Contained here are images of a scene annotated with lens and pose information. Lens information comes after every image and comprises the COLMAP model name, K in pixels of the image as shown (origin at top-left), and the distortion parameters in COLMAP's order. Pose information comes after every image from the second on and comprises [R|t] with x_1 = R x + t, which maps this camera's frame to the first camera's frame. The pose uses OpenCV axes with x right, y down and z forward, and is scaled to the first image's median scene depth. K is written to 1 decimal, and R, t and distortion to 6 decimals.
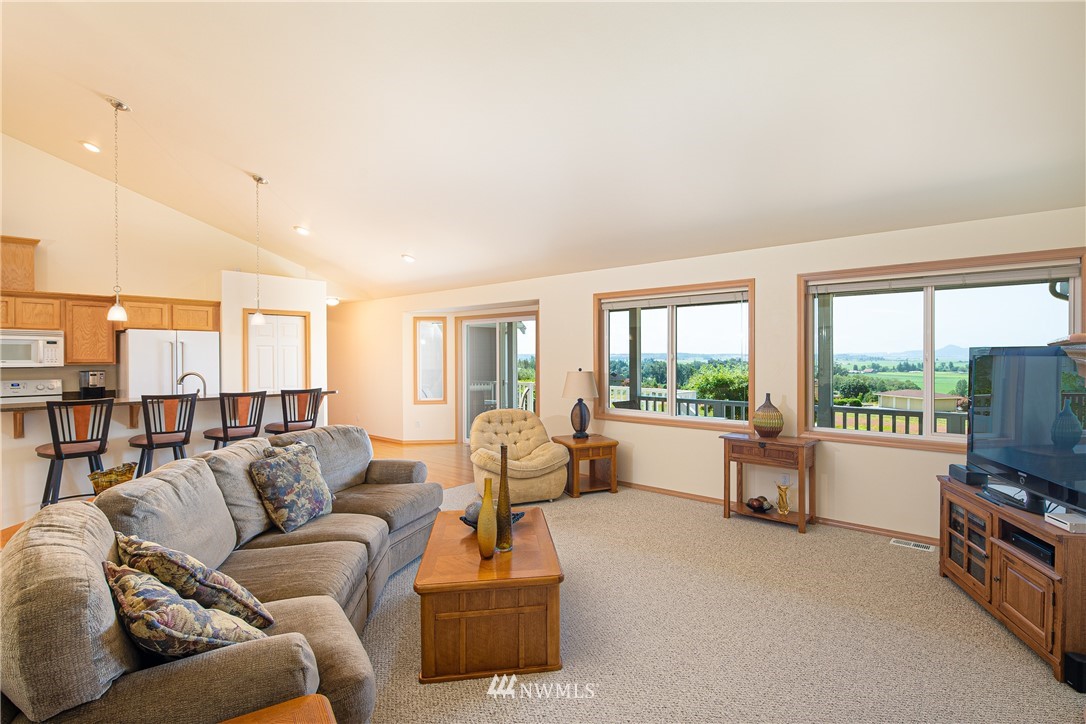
lens RADIAL K [[508.3, 0, 545.5], [0, 508.3, 353.0], [0, 0, 1]] dist [0.002402, -0.000412]
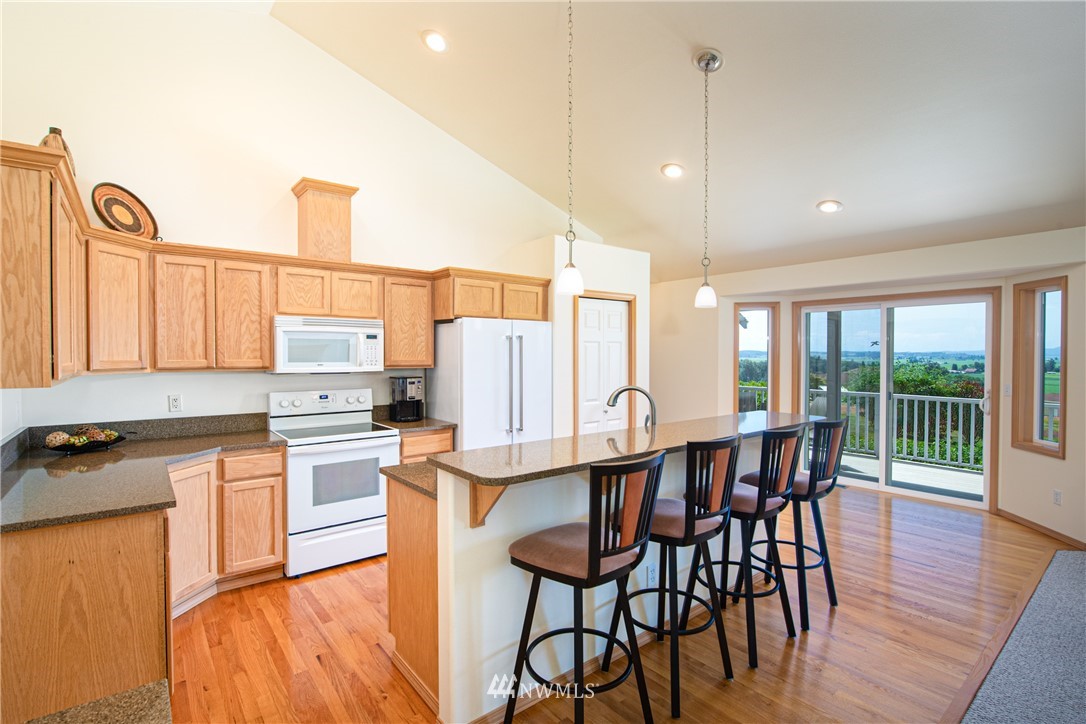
lens RADIAL K [[508.3, 0, 548.4], [0, 508.3, 360.4], [0, 0, 1]] dist [0.002402, -0.000412]
pose [[0.991315, -0.000229, -0.131509, -0.610520], [0.002380, 0.999866, 0.016196, 0.000866], [0.131488, -0.016368, 0.991183, 0.328159]]
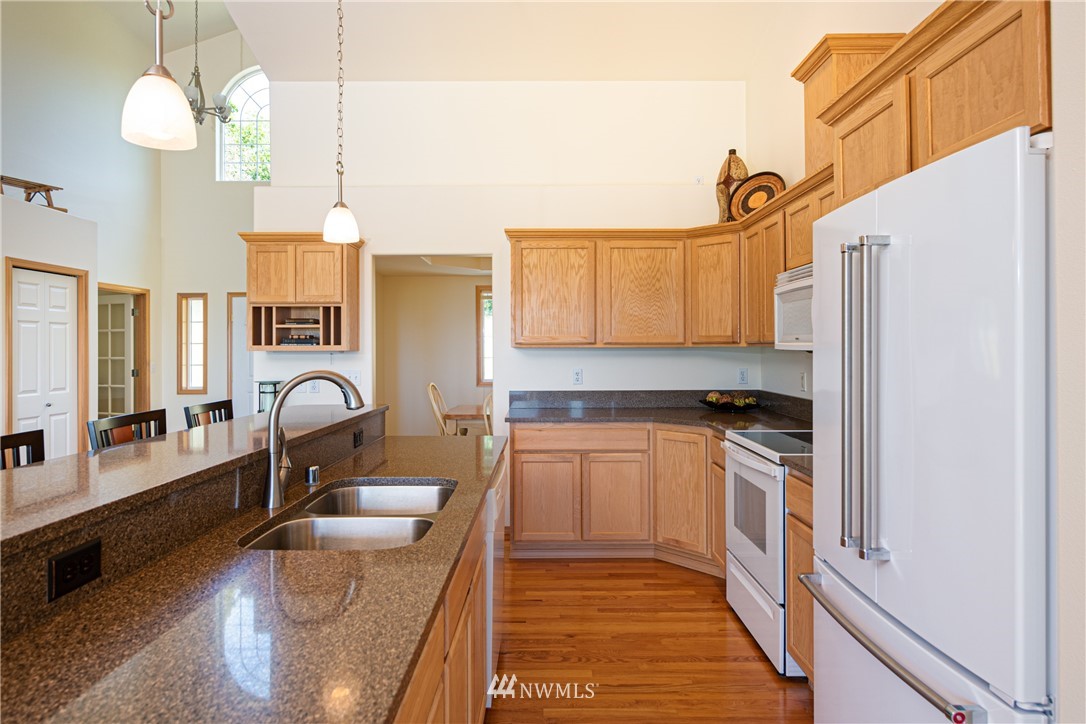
lens RADIAL K [[635.7, 0, 540.2], [0, 635.7, 353.1], [0, 0, 1]] dist [-0.006761, -0.001117]
pose [[-0.726565, 0.002584, -0.687093, -0.455996], [0.001250, 0.999996, 0.002439, 0.025942], [0.687097, 0.000913, -0.726565, 1.143208]]
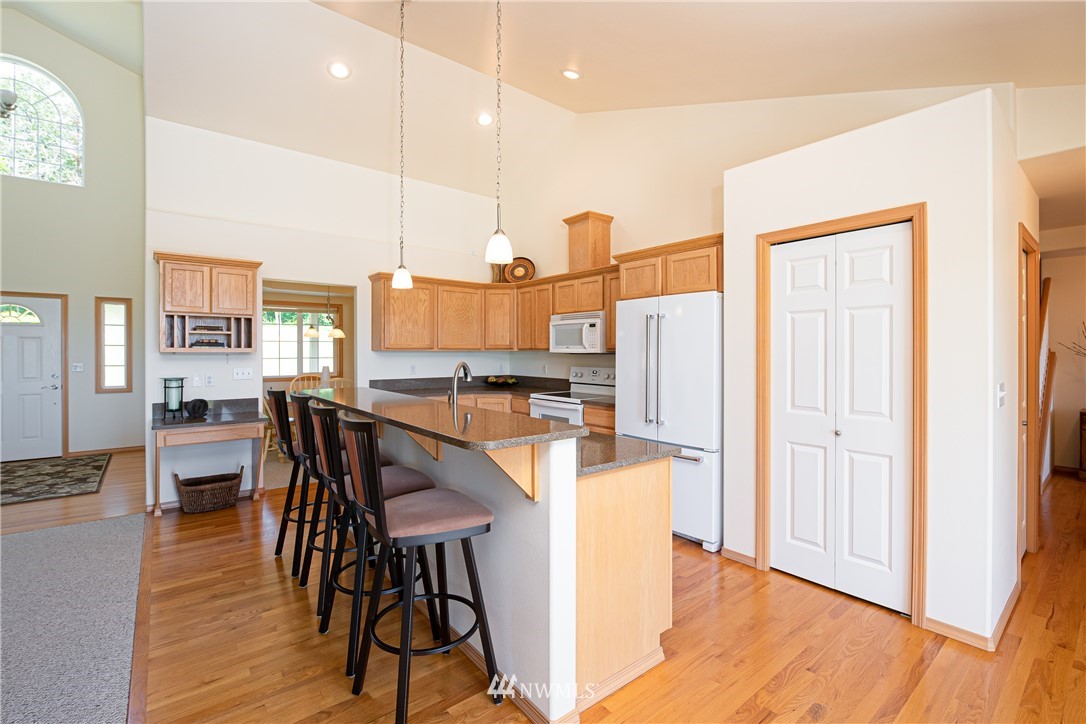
lens RADIAL K [[484.9, 0, 550.7], [0, 484.9, 360.1], [0, 0, 1]] dist [0.004617, 0.000275]
pose [[-0.126899, 0.011878, -0.991844, -0.130859], [-0.000151, 0.999928, 0.011994, 0.027698], [0.991916, 0.001672, -0.126888, 0.987408]]
